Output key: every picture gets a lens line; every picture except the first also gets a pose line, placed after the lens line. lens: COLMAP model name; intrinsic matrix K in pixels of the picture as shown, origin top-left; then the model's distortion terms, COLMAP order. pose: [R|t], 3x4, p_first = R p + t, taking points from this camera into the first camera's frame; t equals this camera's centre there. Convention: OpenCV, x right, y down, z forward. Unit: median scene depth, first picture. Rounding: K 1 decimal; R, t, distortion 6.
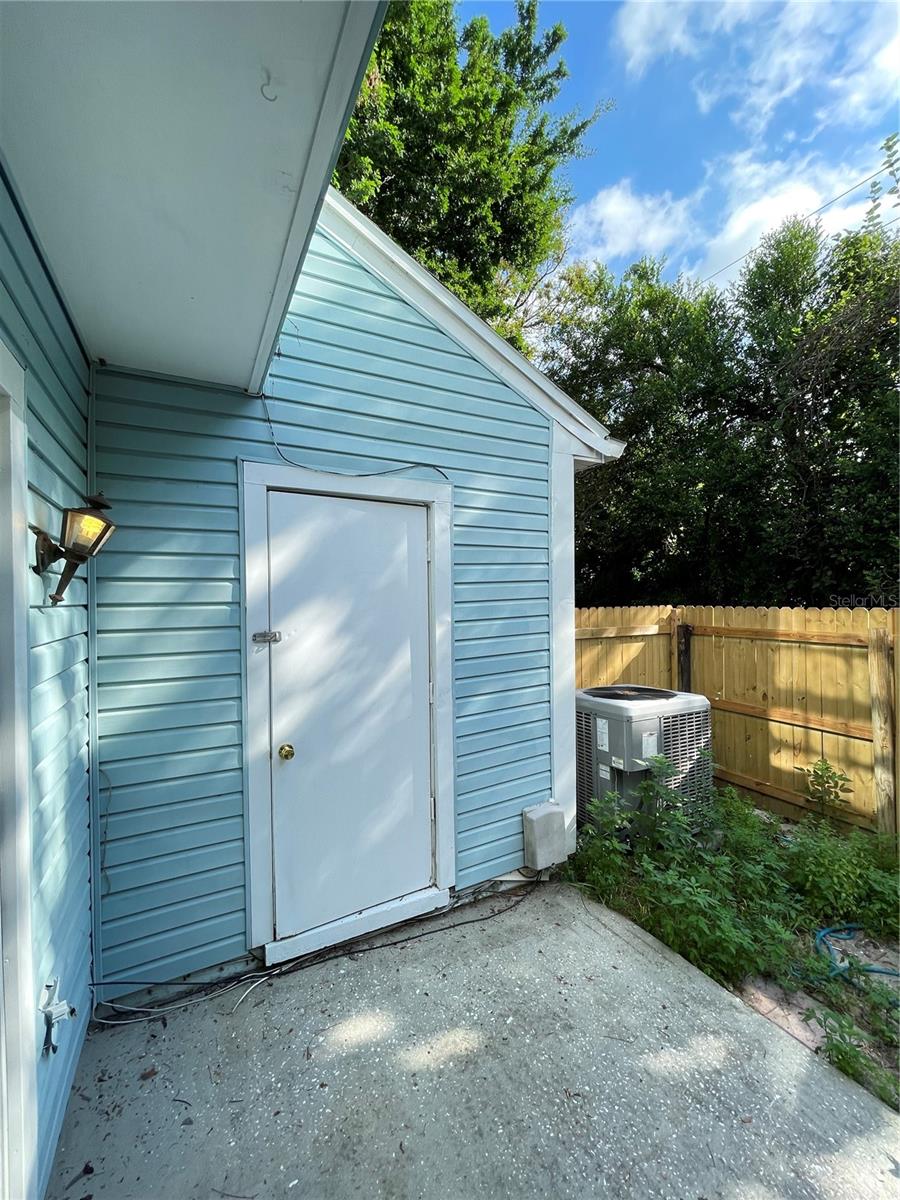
lens RADIAL K [[483.4, 0, 449.0], [0, 483.4, 597.6], [0, 0, 1]] dist [-0.007215, 0.000375]
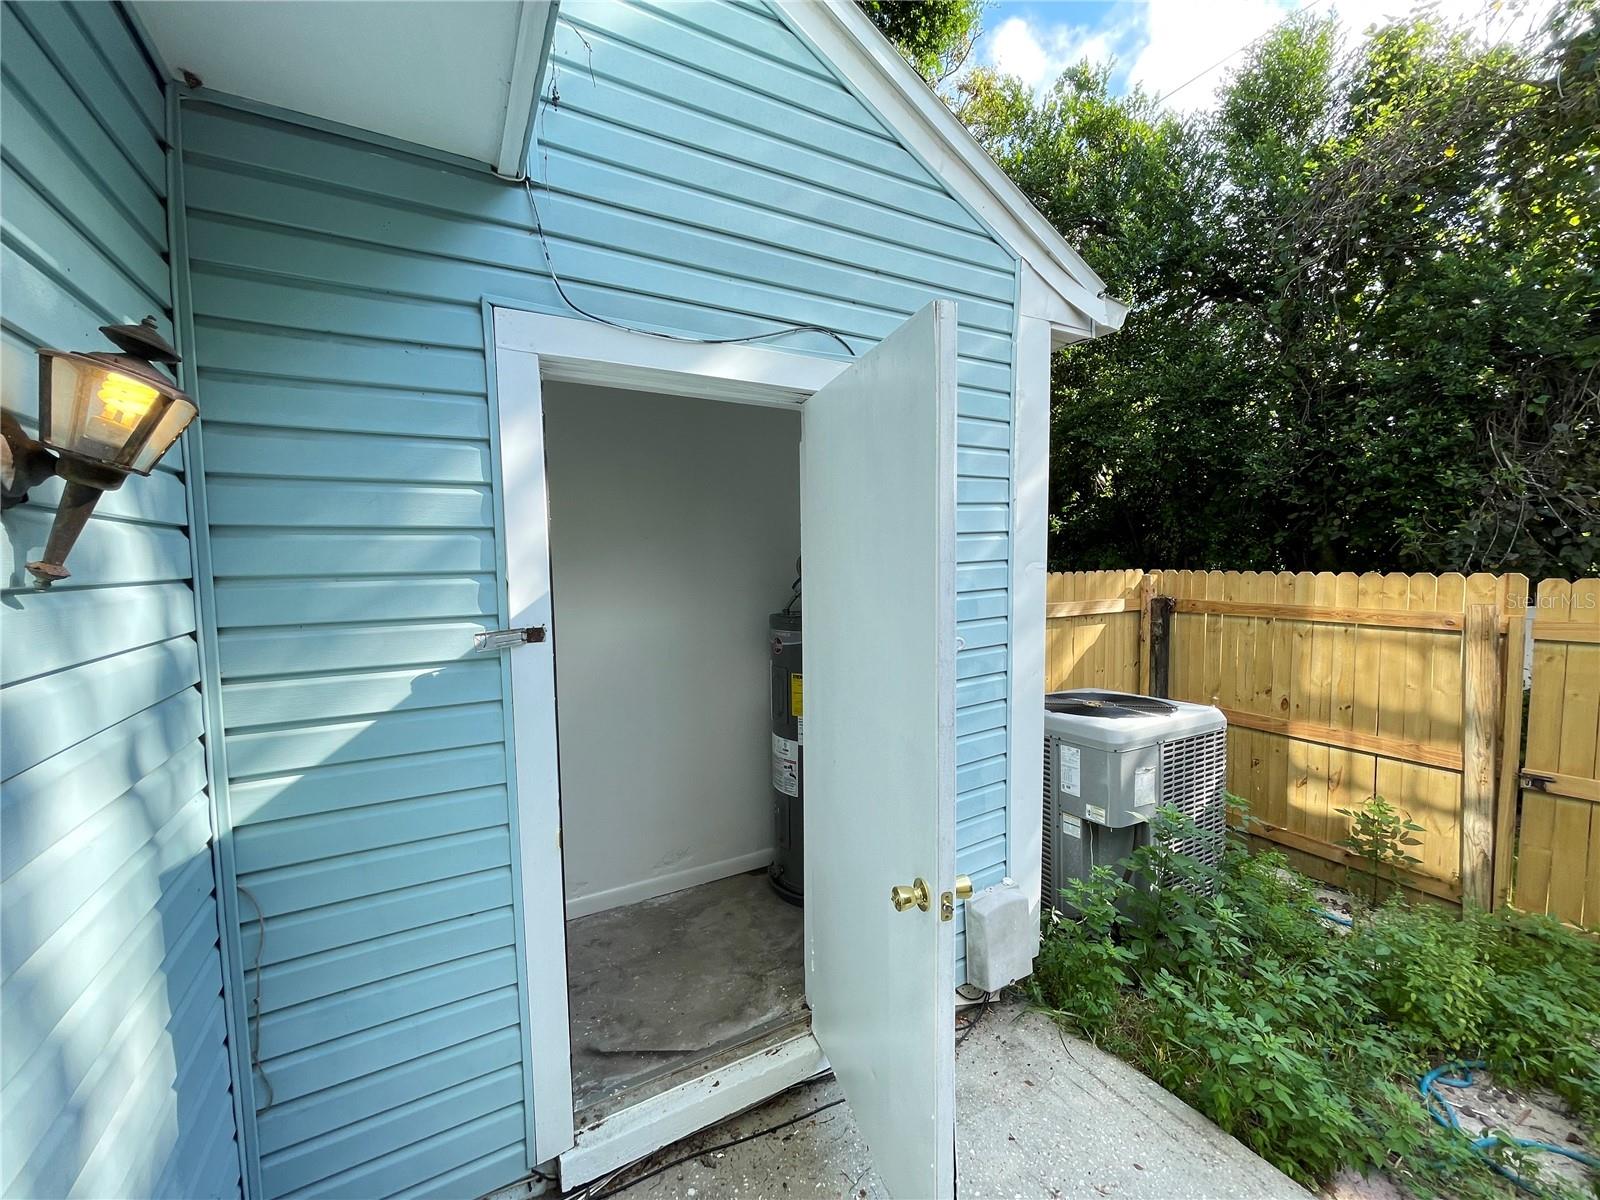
lens RADIAL K [[644.6, 0, 803.1], [0, 644.6, 600.4], [0, 0, 1]] dist [-0.007215, 0.000375]
pose [[0.999544, -0.004724, 0.029823, -0.078051], [0.002735, 0.997790, 0.066388, -0.003598], [-0.030070, -0.066276, 0.997348, 0.190248]]
